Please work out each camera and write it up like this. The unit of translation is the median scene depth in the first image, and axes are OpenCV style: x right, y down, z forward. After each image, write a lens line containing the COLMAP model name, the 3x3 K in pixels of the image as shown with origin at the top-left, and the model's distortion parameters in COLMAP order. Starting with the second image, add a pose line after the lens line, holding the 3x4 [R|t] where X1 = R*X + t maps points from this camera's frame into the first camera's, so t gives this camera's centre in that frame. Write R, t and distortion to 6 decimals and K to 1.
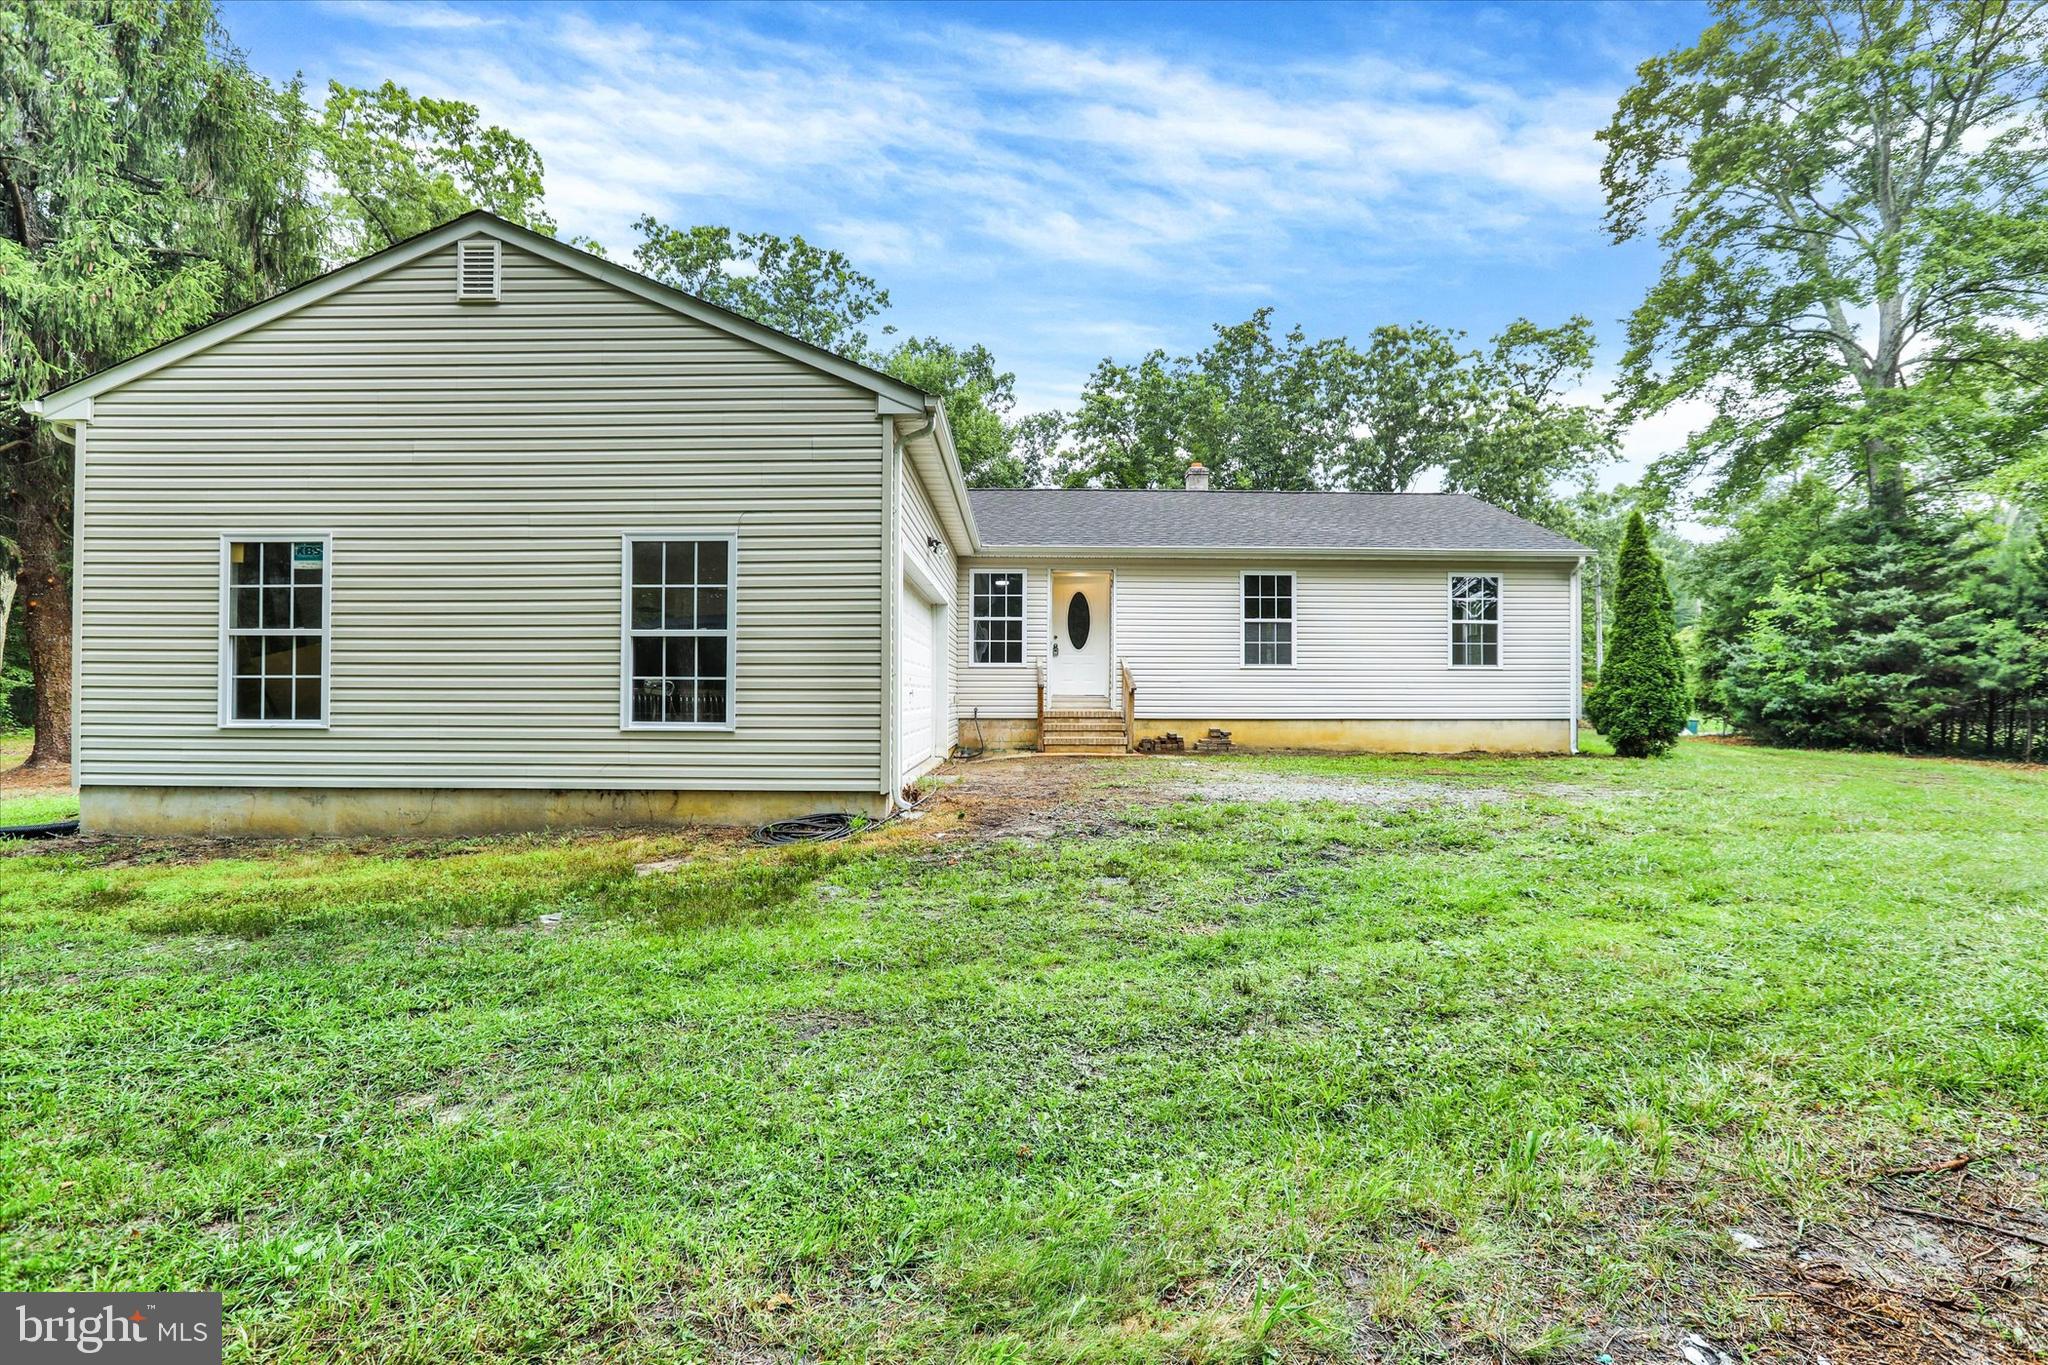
lens RADIAL K [[942.2, 0, 1034.5], [0, 942.2, 683.2], [0, 0, 1]] dist [-0.047927, 0.017349]
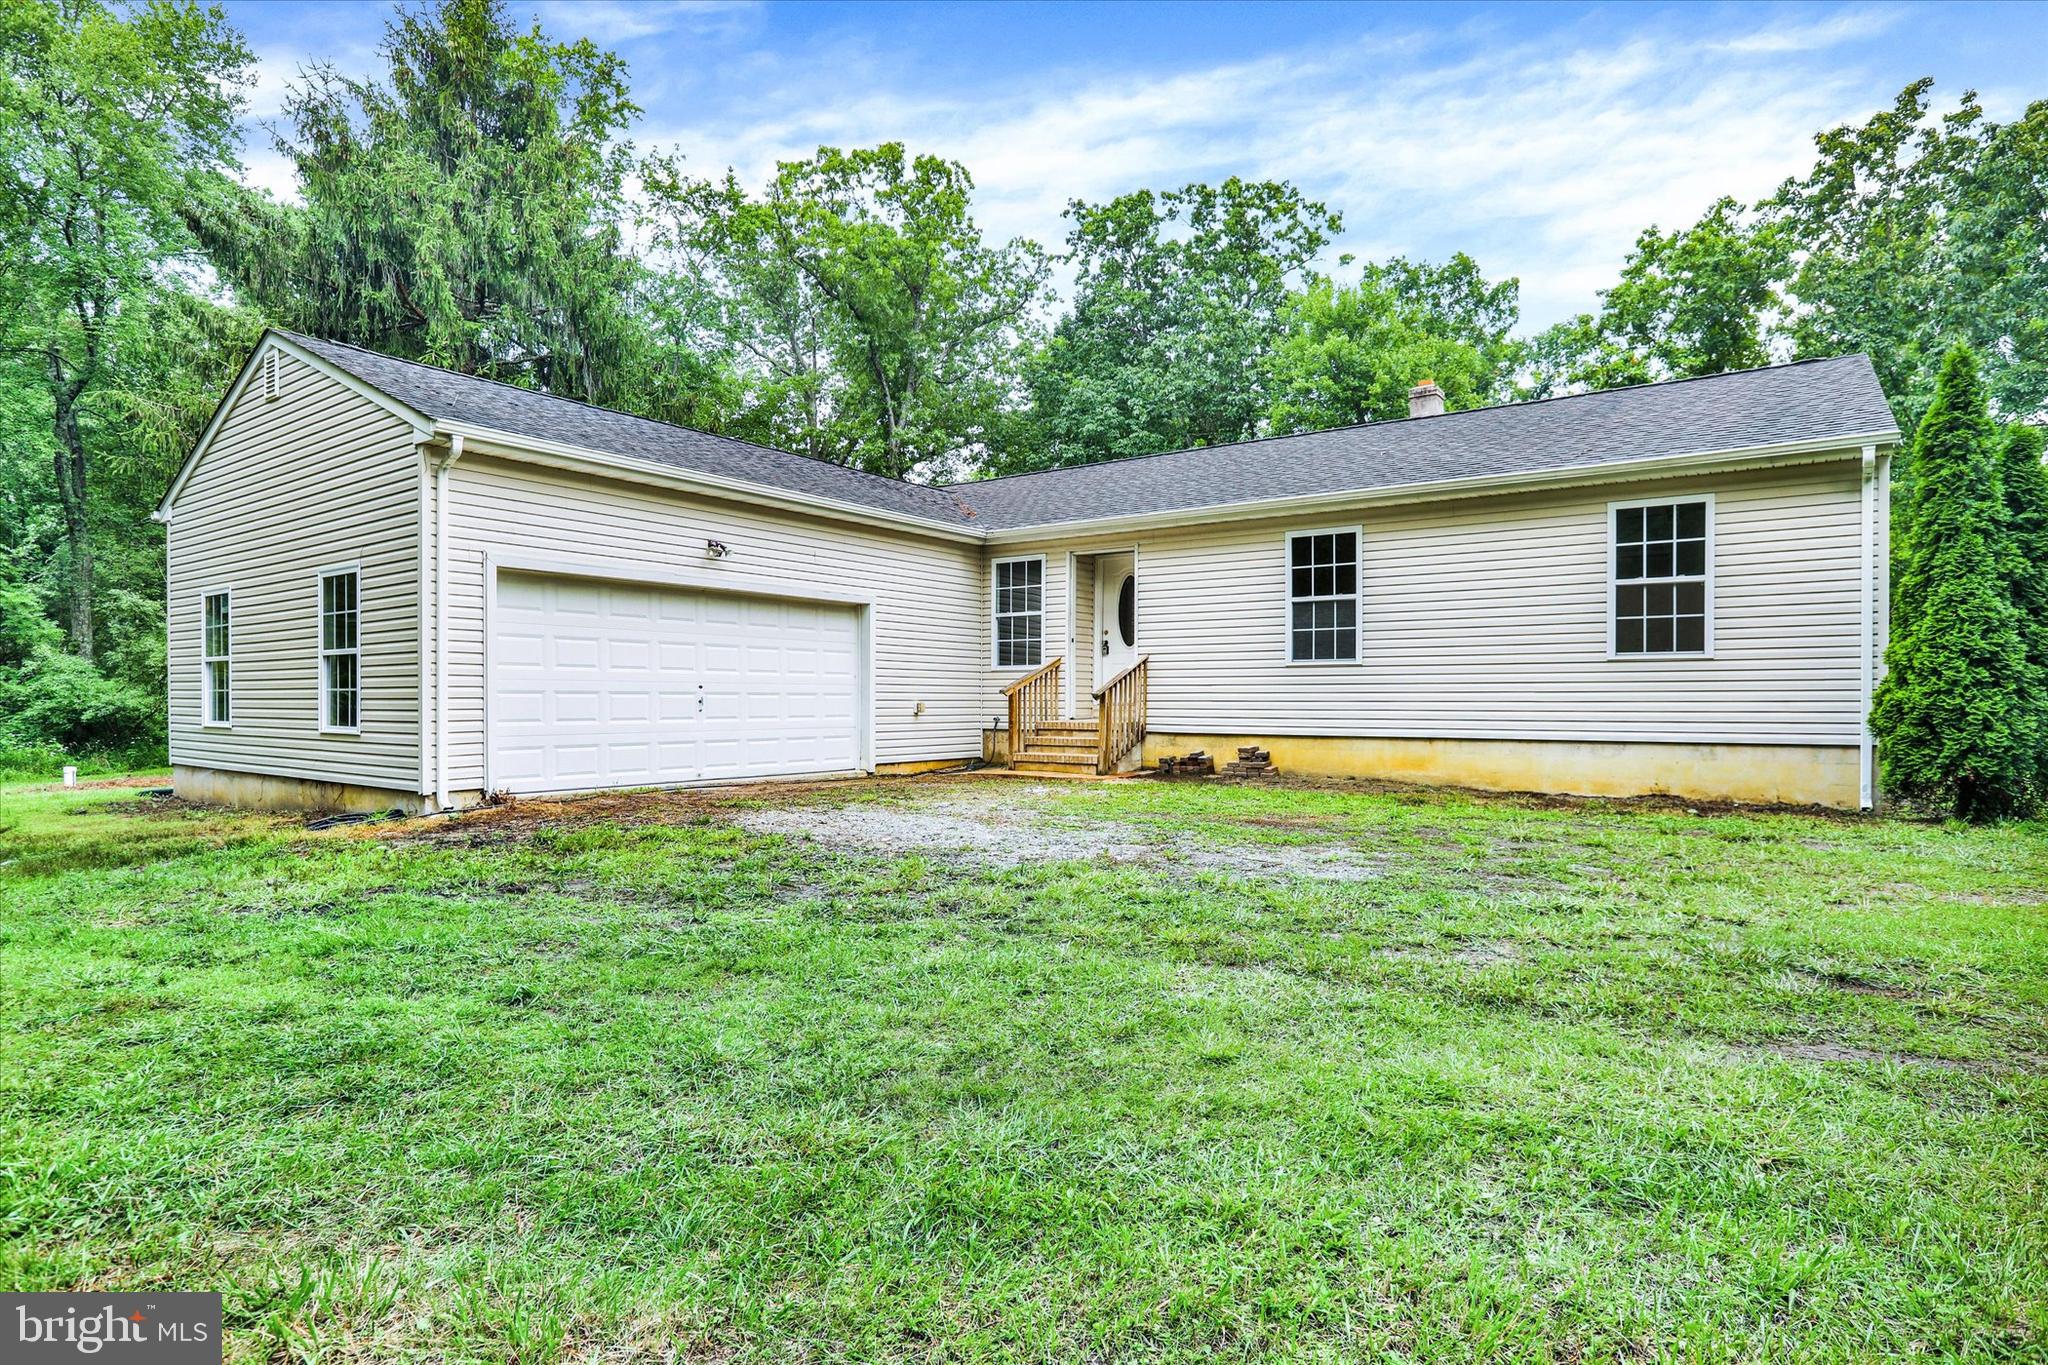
lens RADIAL K [[1076.7, 0, 1026.9], [0, 1076.7, 713.0], [0, 0, 1]] dist [-0.040794, 0.019160]
pose [[0.806758, 0.005451, -0.590857, 0.548803], [0.008030, 0.999764, 0.020189, 0.002250], [0.590827, -0.021033, 0.806524, 0.206994]]
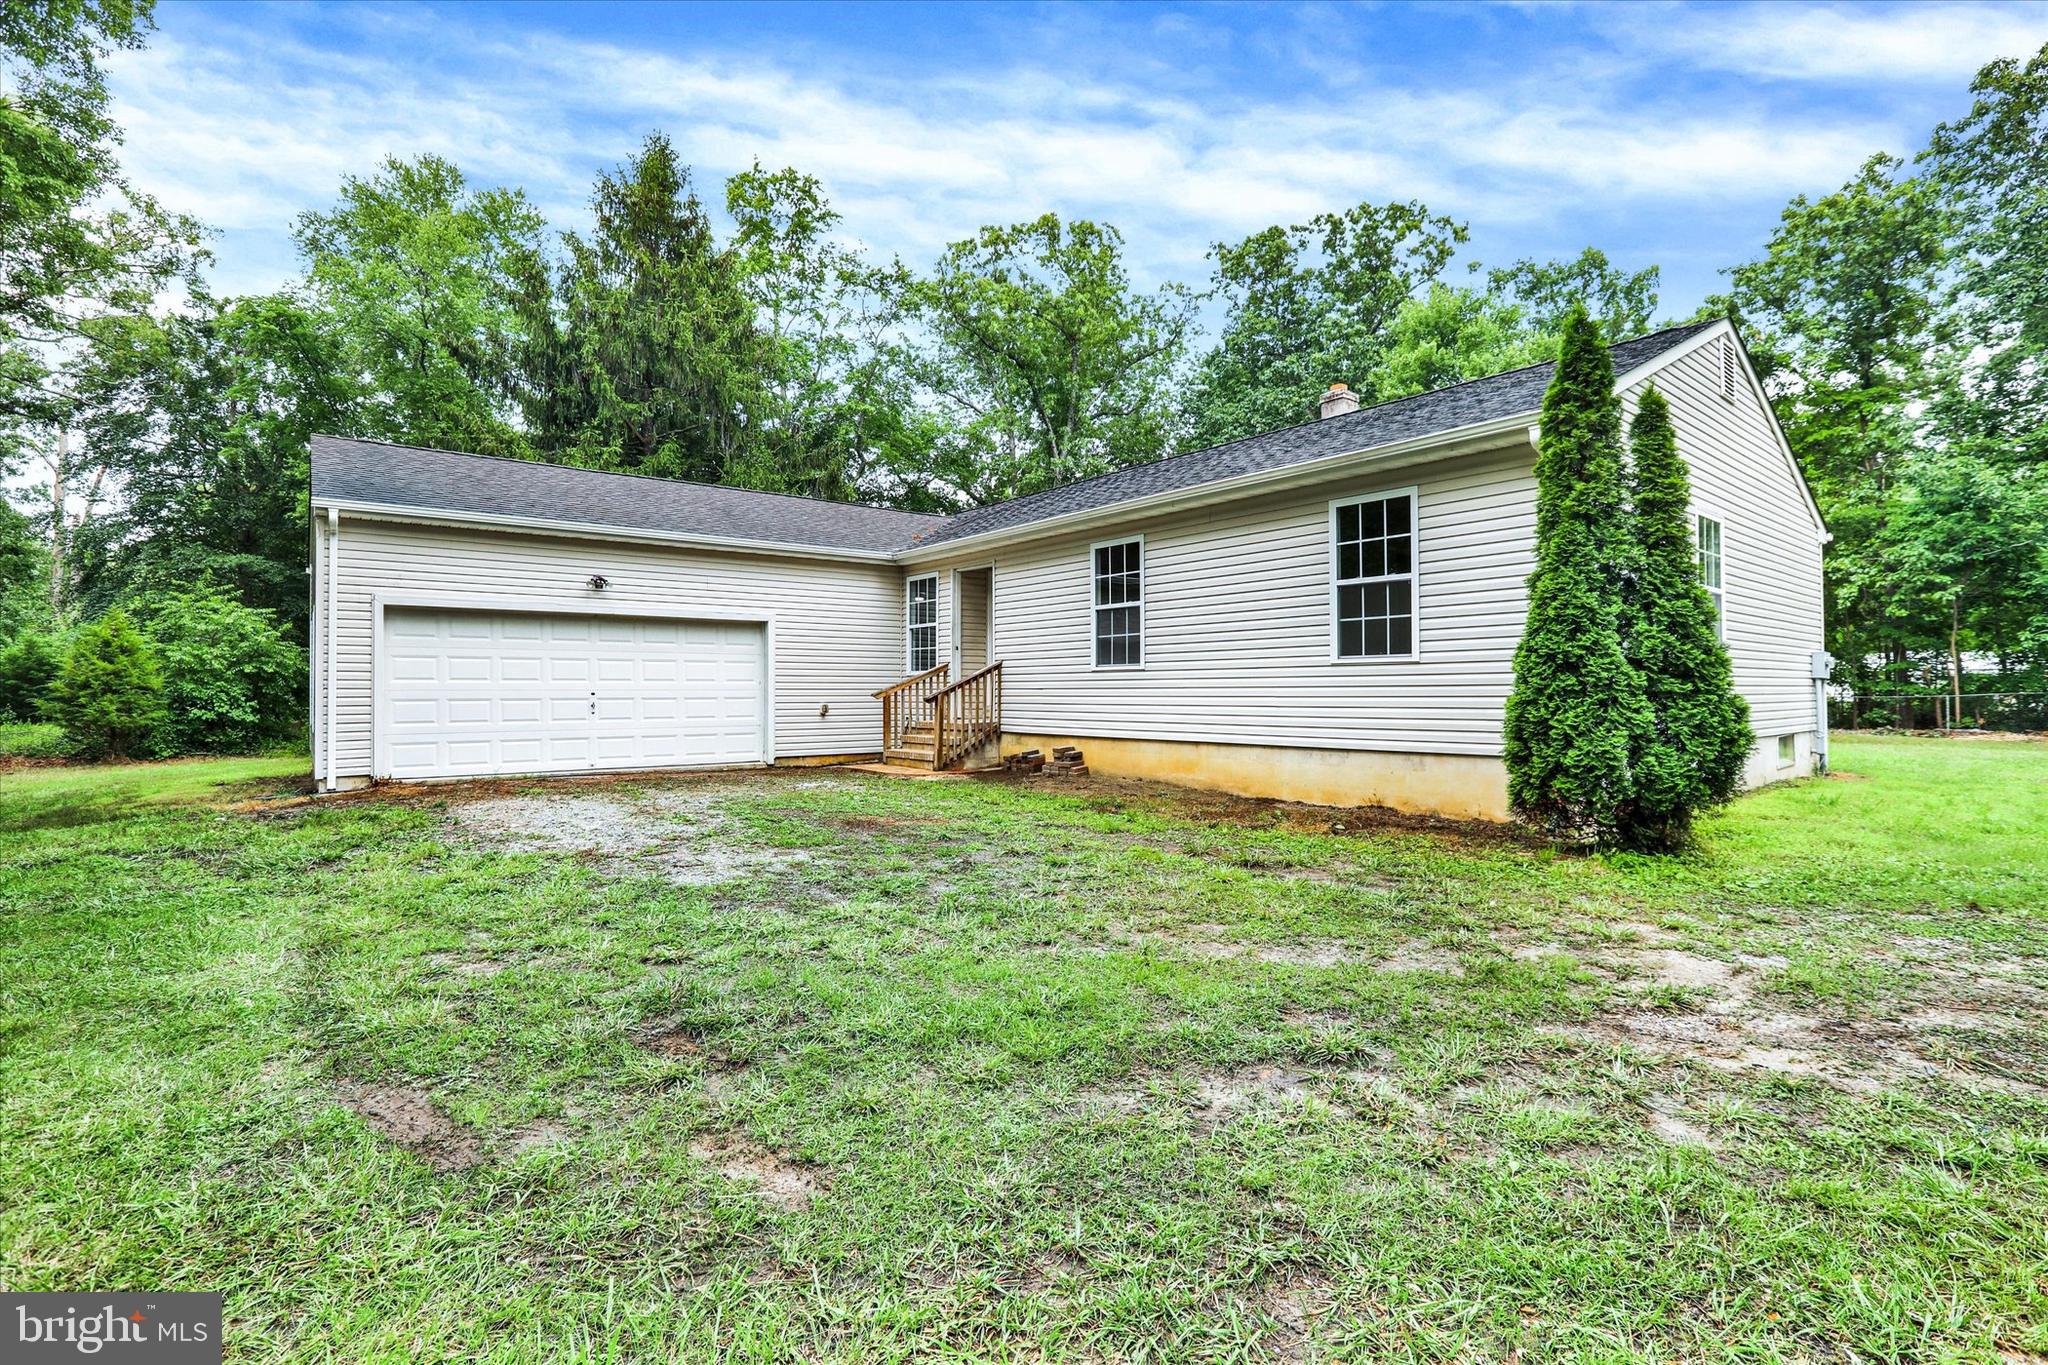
lens RADIAL K [[942.2, 0, 1034.5], [0, 942.2, 683.2], [0, 0, 1]] dist [-0.047927, 0.017349]
pose [[0.621657, -0.011595, -0.783203, 0.791879], [0.015164, 0.999881, -0.002767, -0.004289], [0.783142, -0.010156, 0.621759, 0.481949]]
